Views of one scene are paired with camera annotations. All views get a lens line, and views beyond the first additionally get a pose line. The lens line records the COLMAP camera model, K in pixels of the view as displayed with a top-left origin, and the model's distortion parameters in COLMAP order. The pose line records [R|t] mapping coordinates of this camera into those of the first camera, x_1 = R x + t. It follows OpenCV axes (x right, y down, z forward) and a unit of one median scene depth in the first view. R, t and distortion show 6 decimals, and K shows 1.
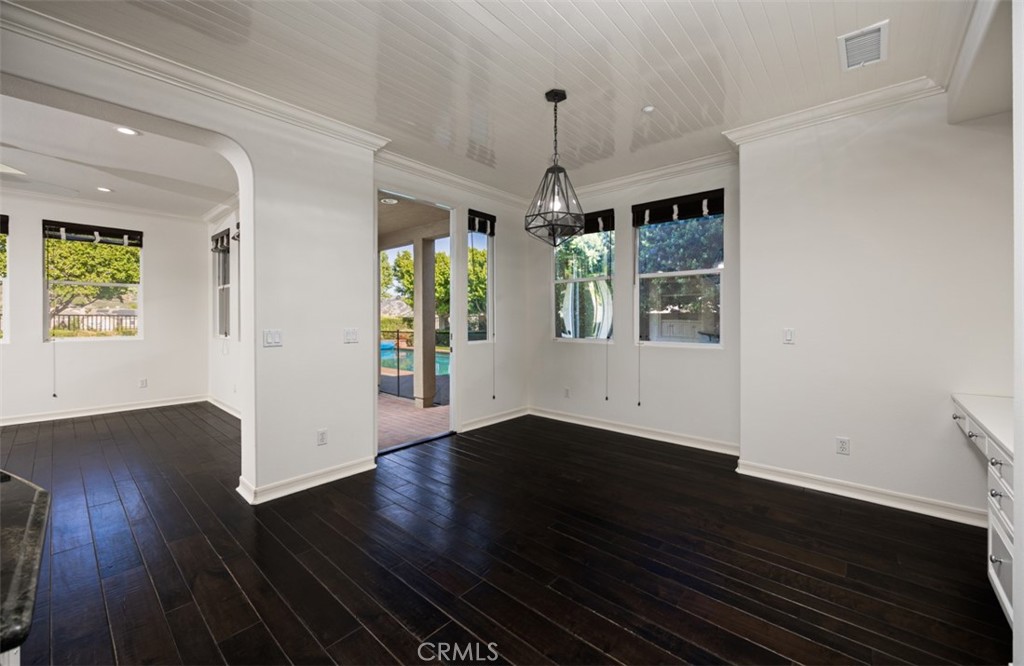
lens RADIAL K [[400.9, 0, 514.8], [0, 400.9, 331.9], [0, 0, 1]] dist [0.012025, 0.000116]
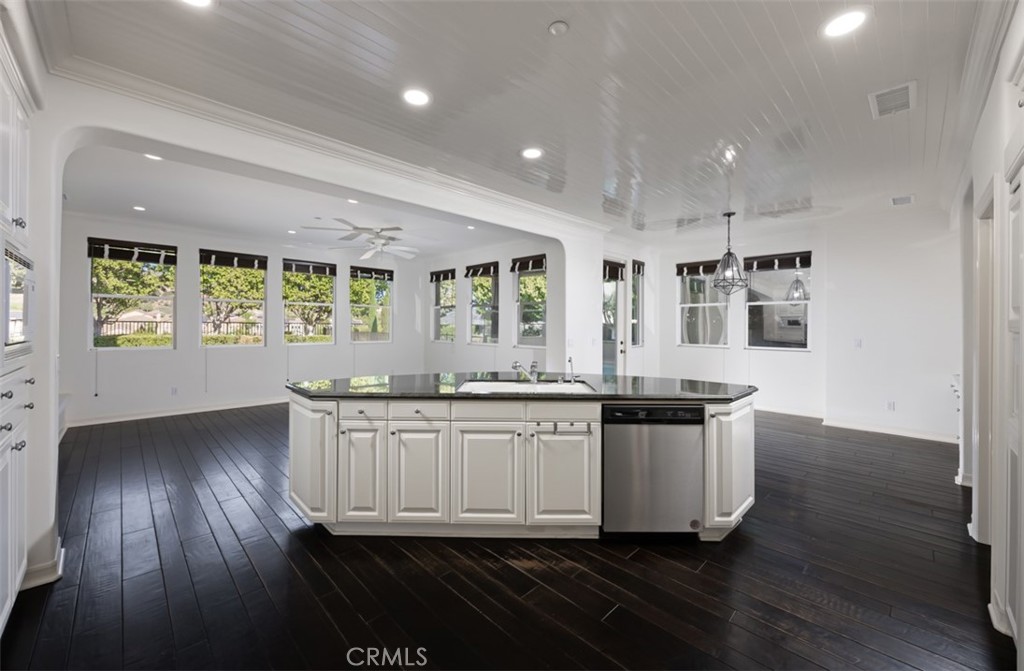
lens RADIAL K [[403.9, 0, 512.0], [0, 403.9, 328.9], [0, 0, 1]] dist [-0.000580, -0.000166]
pose [[0.998174, 0.007417, -0.059952, -0.485129], [-0.008823, 0.999692, -0.023213, -0.001411], [0.059762, 0.023699, 0.997931, -0.567071]]
